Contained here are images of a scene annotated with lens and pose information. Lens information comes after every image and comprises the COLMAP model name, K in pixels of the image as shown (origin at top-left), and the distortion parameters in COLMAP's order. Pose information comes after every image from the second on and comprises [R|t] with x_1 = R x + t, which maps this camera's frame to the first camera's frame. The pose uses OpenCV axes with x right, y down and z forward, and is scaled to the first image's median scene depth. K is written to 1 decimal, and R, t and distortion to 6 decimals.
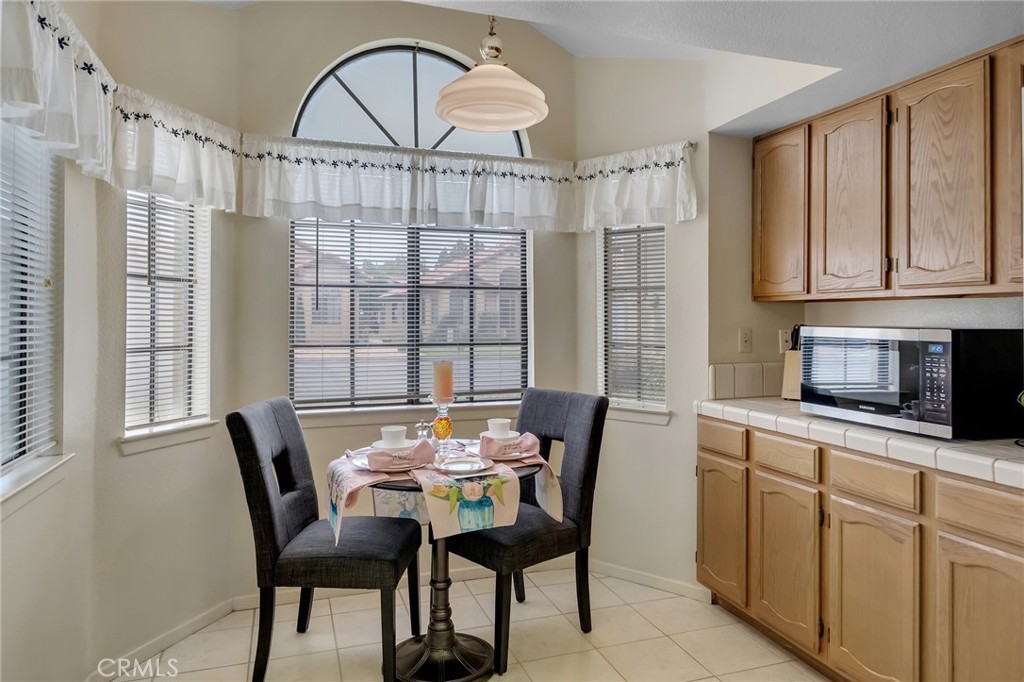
lens RADIAL K [[684.0, 0, 513.8], [0, 684.0, 311.1], [0, 0, 1]] dist [0.006090, 0.001862]
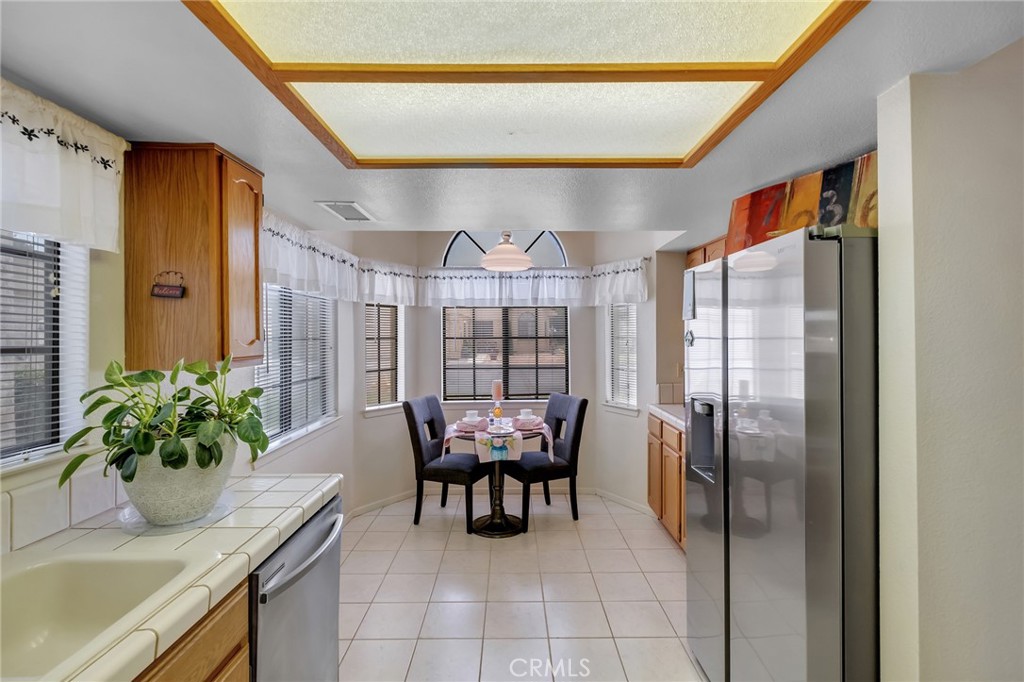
lens RADIAL K [[507.7, 0, 513.2], [0, 507.7, 330.4], [0, 0, 1]] dist [-0.001172, -0.000018]
pose [[0.944565, -0.006469, -0.328259, 0.435430], [0.009972, 0.999910, 0.008989, -0.088152], [0.328172, -0.011764, 0.944545, -0.418365]]
